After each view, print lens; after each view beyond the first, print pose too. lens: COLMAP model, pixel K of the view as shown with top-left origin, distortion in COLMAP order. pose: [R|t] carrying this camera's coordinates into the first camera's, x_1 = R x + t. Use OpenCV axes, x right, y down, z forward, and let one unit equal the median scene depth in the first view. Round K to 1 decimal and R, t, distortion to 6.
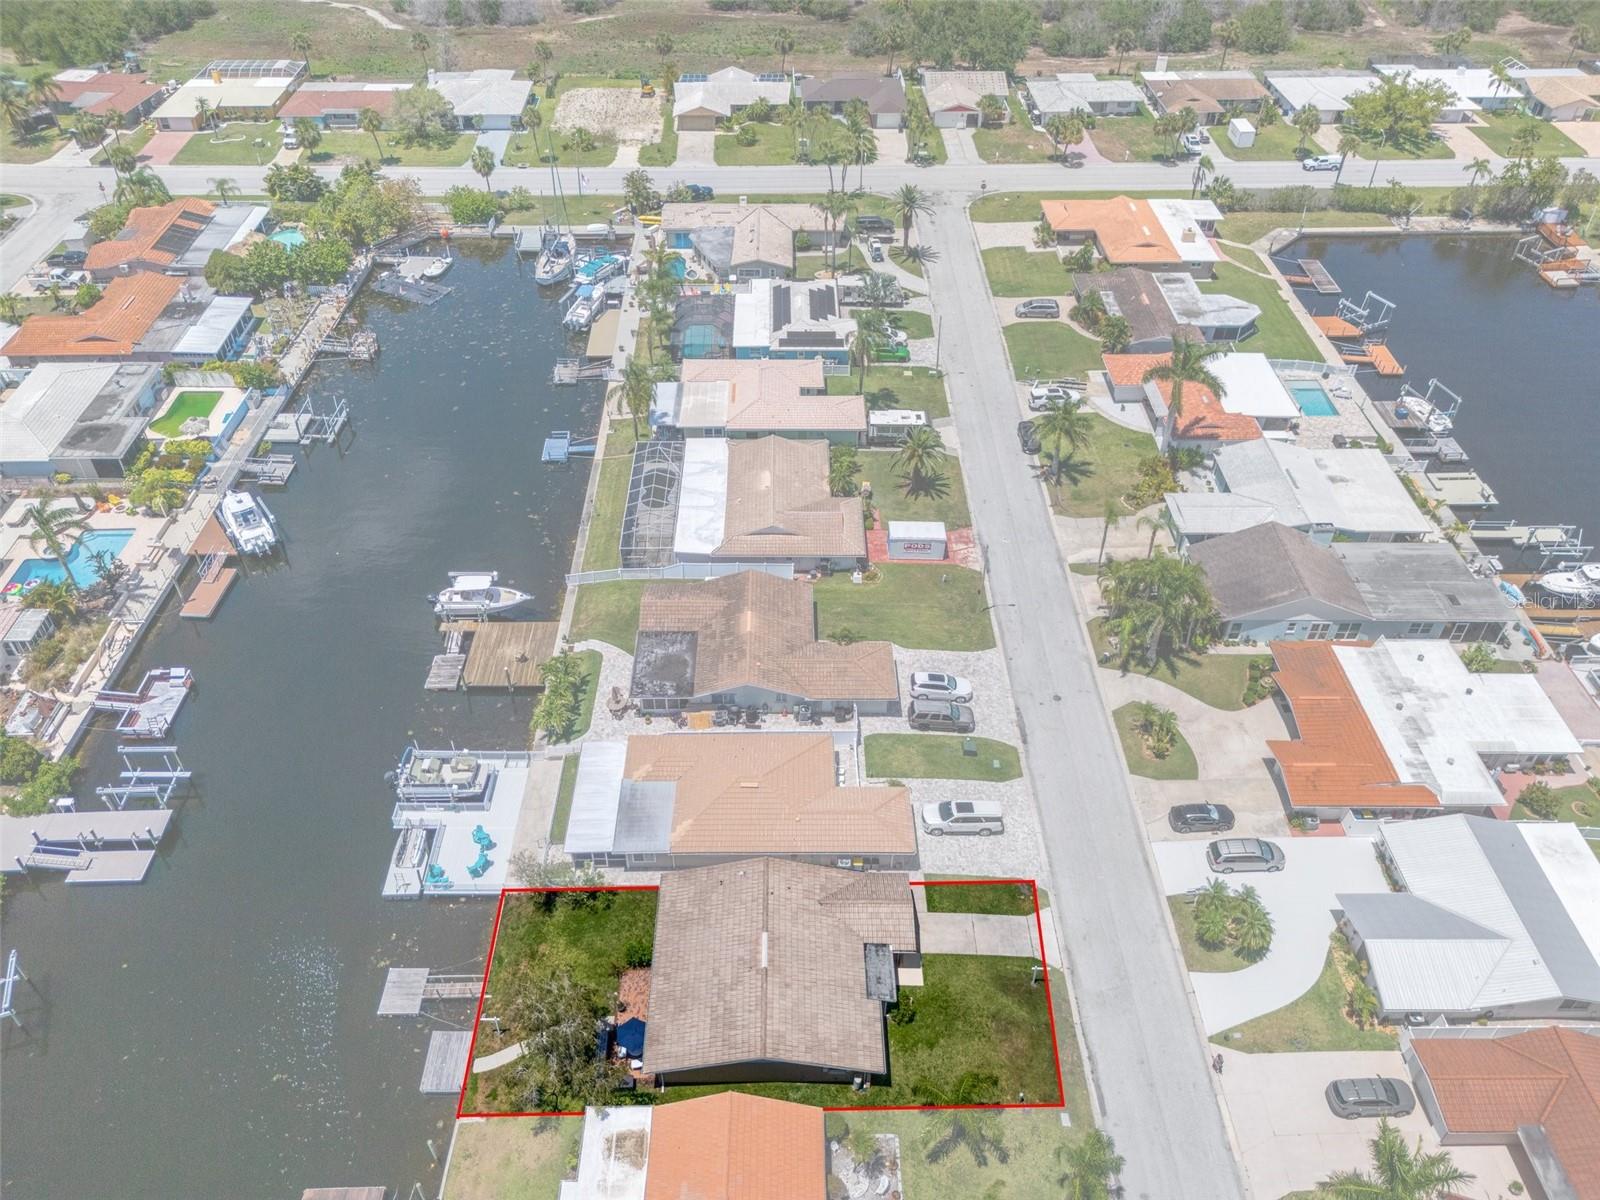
lens RADIAL K [[1181.2, 0, 785.0], [0, 1181.2, 601.7], [0, 0, 1]] dist [0.099910, -0.140711]
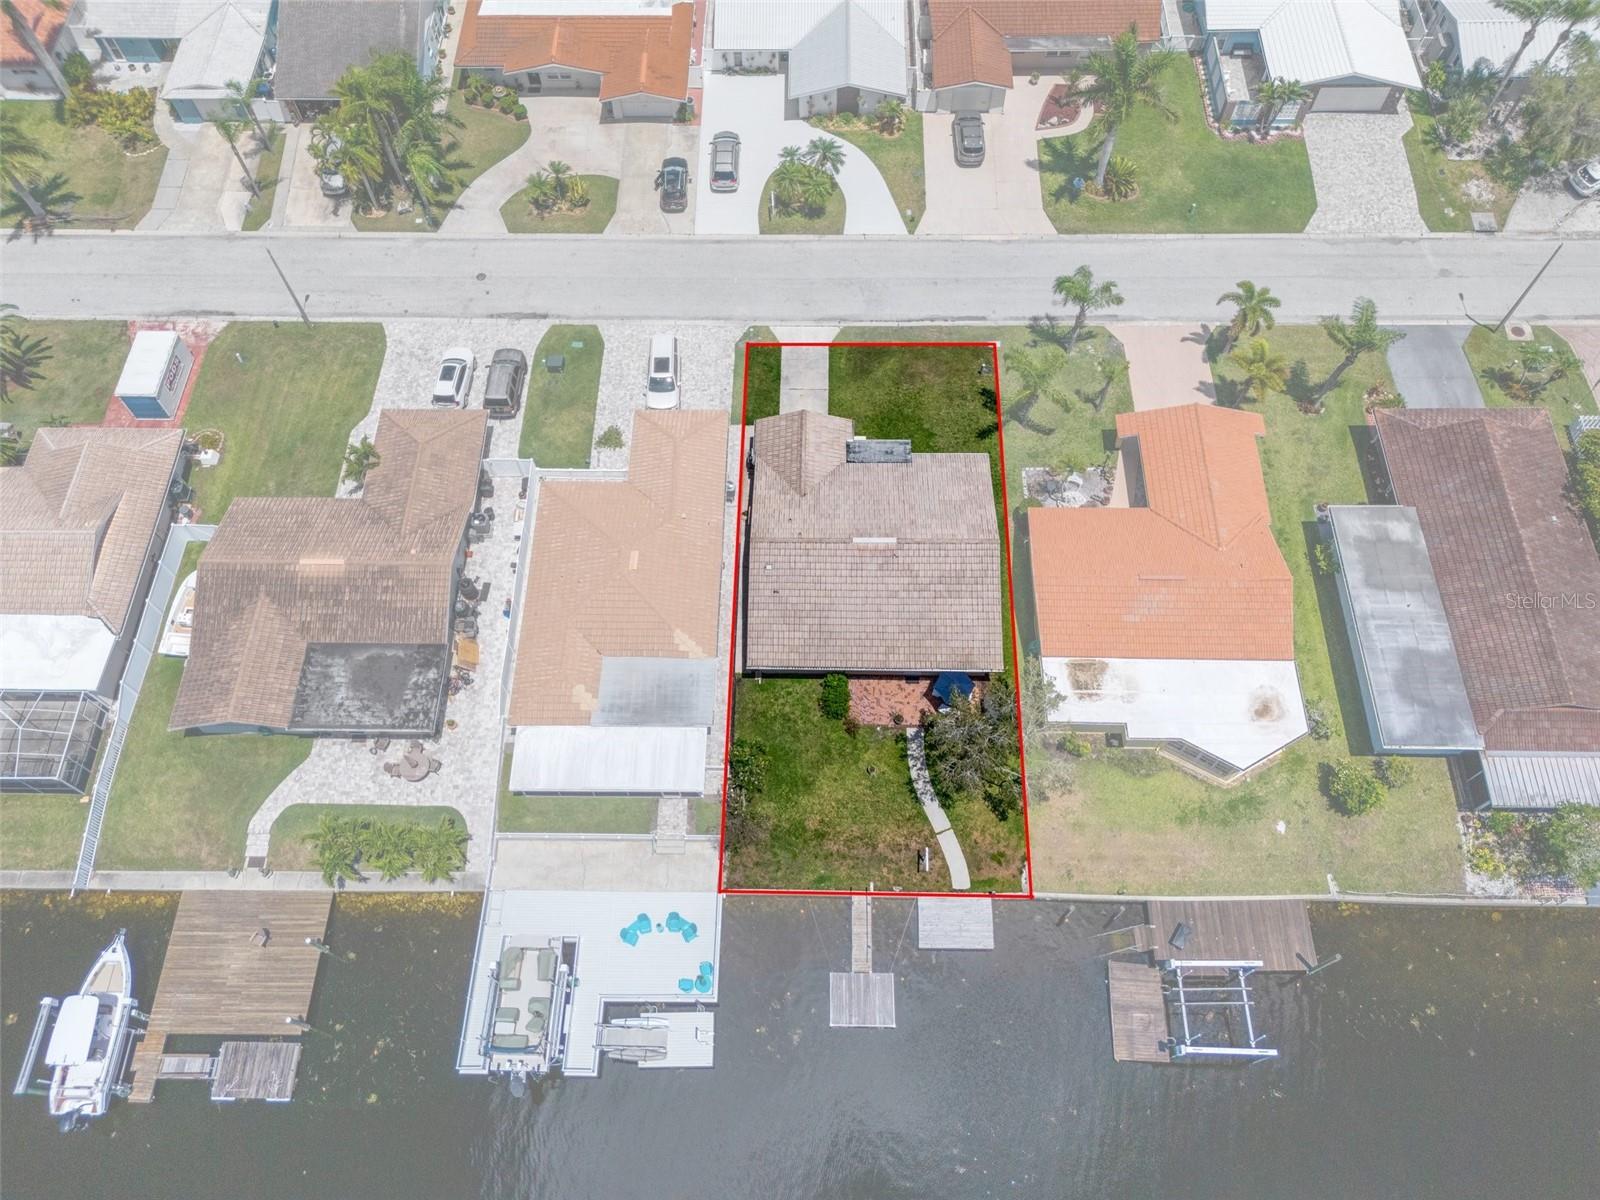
lens RADIAL K [[1181.2, 0, 785.0], [0, 1181.2, 601.7], [0, 0, 1]] dist [0.099910, -0.140711]
pose [[0.027215, -0.886703, 0.461539, -0.409955], [0.673764, 0.357345, 0.646797, -0.272275], [-0.738445, 0.293366, 0.607154, 0.454041]]
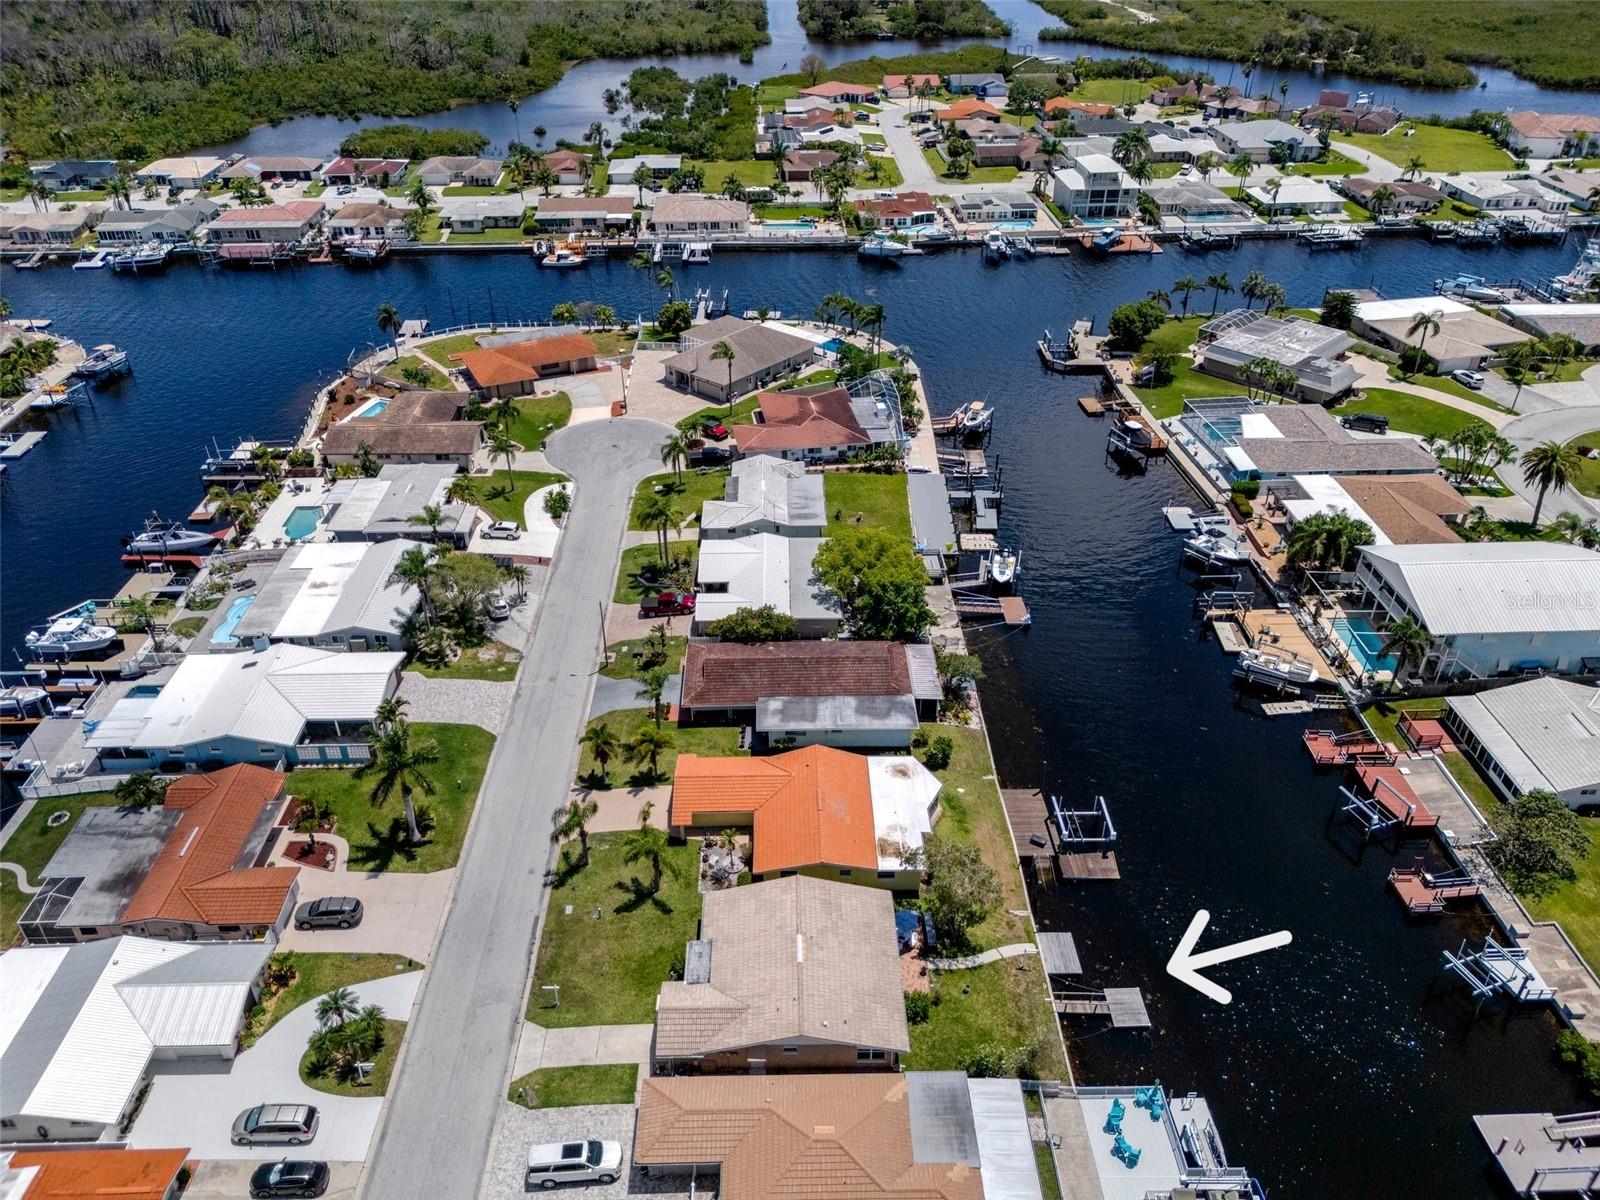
lens RADIAL K [[1181.2, 0, 785.0], [0, 1181.2, 601.7], [0, 0, 1]] dist [0.099910, -0.140711]
pose [[-0.999983, 0.005723, 0.000830, -0.005548], [0.002349, 0.270870, 0.962613, -0.768740], [0.005284, 0.962599, -0.270879, 0.859844]]
